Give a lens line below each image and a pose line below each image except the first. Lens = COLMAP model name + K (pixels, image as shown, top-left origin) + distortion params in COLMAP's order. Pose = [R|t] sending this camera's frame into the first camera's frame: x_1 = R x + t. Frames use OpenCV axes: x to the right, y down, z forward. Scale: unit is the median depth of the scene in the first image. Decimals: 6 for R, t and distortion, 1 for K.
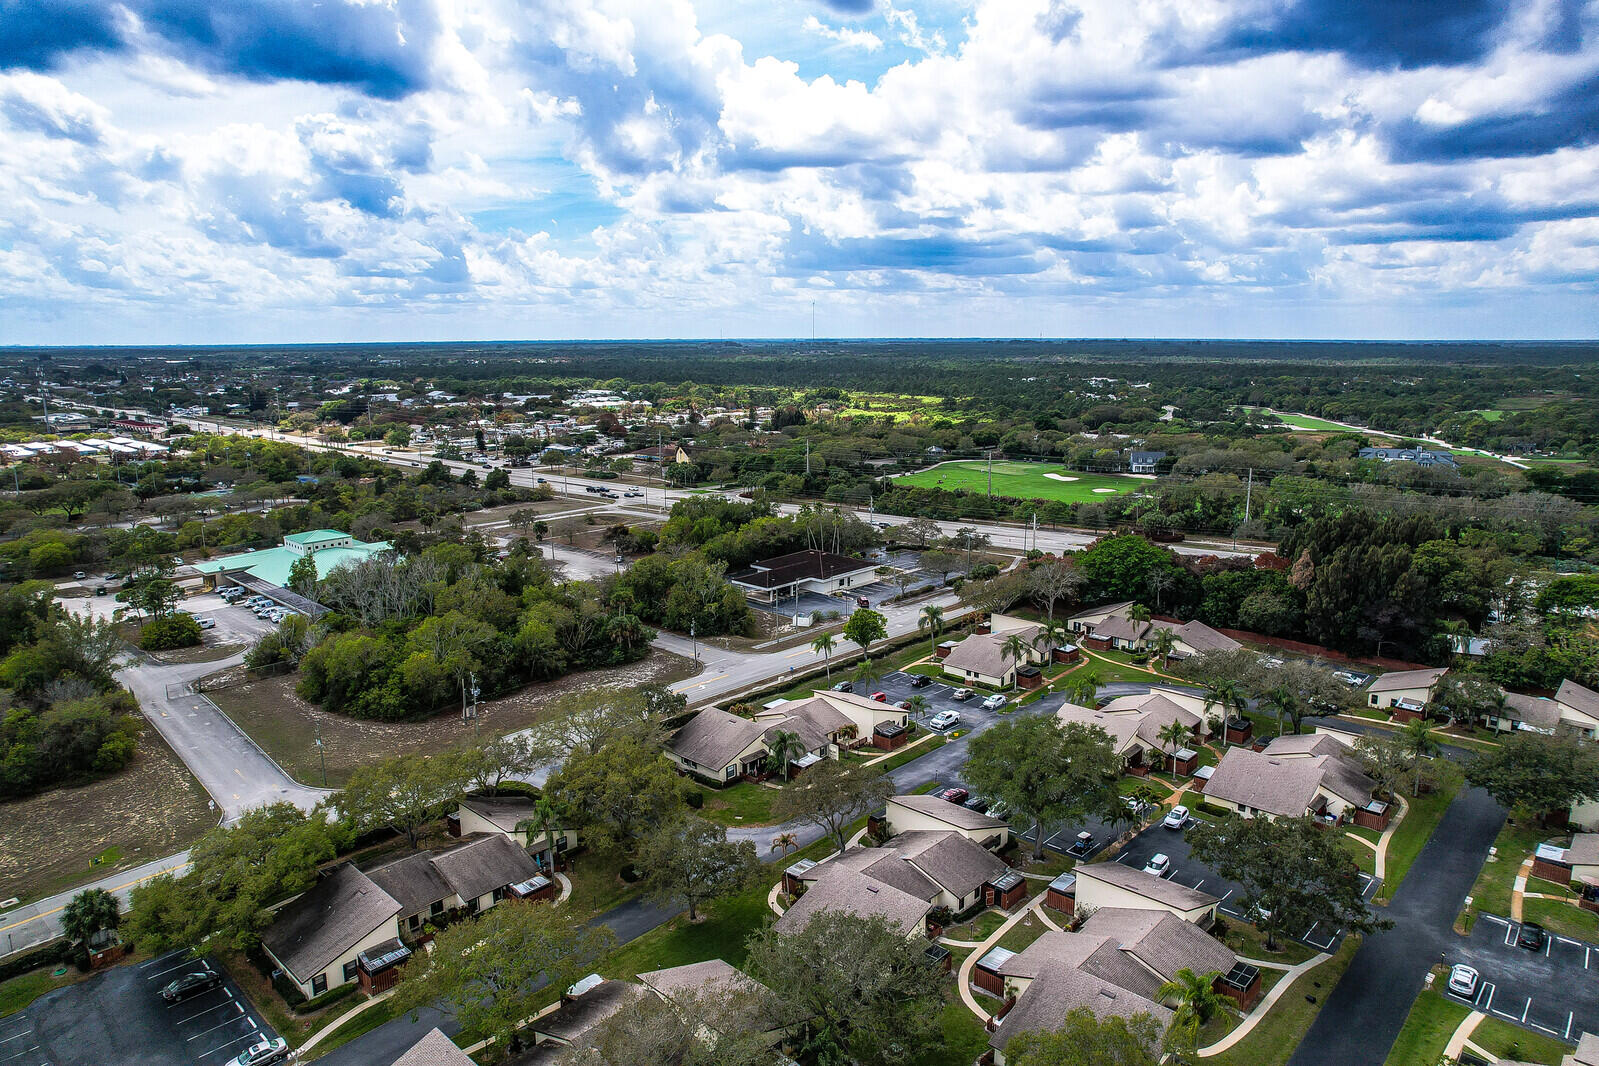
lens RADIAL K [[1012.8, 0, 799.5], [0, 1012.8, 533.0], [0, 0, 1]] dist [-0.077735, 0.071929]
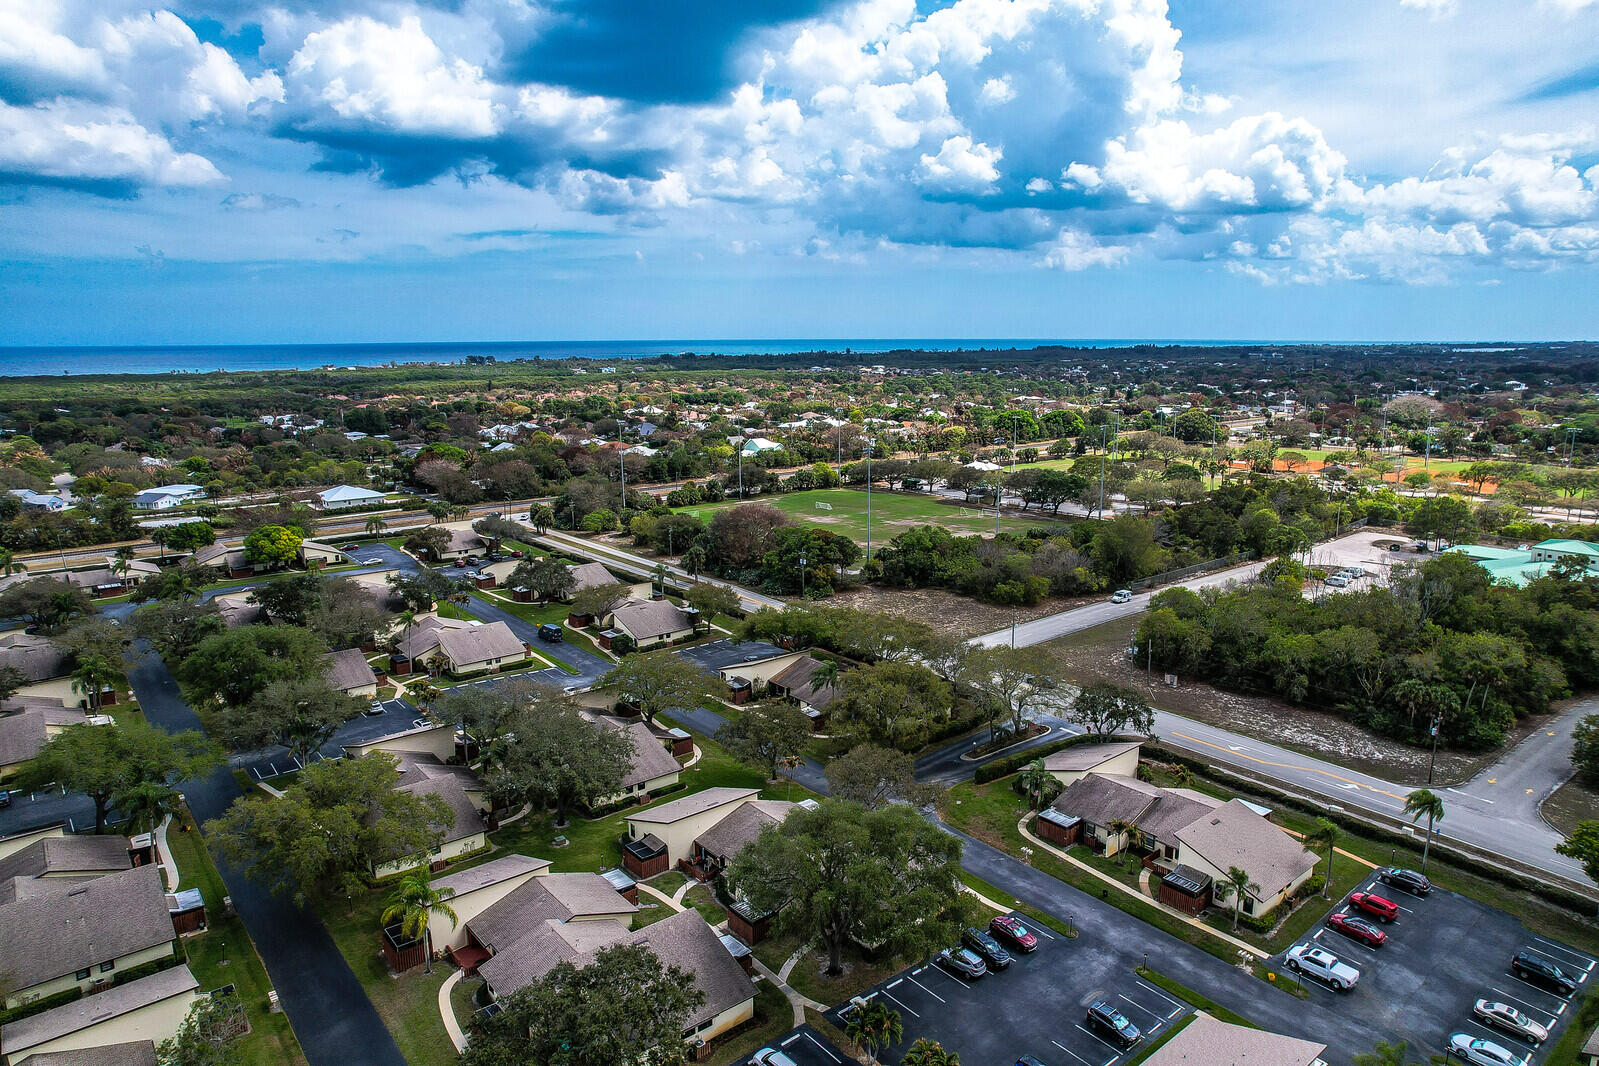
lens RADIAL K [[1012.8, 0, 799.5], [0, 1012.8, 533.0], [0, 0, 1]] dist [-0.077735, 0.071929]
pose [[-0.162541, 0.177282, -0.970645, 0.694838], [-0.192771, 0.959064, 0.207448, -0.097716], [0.967688, 0.220831, -0.121712, 0.782846]]
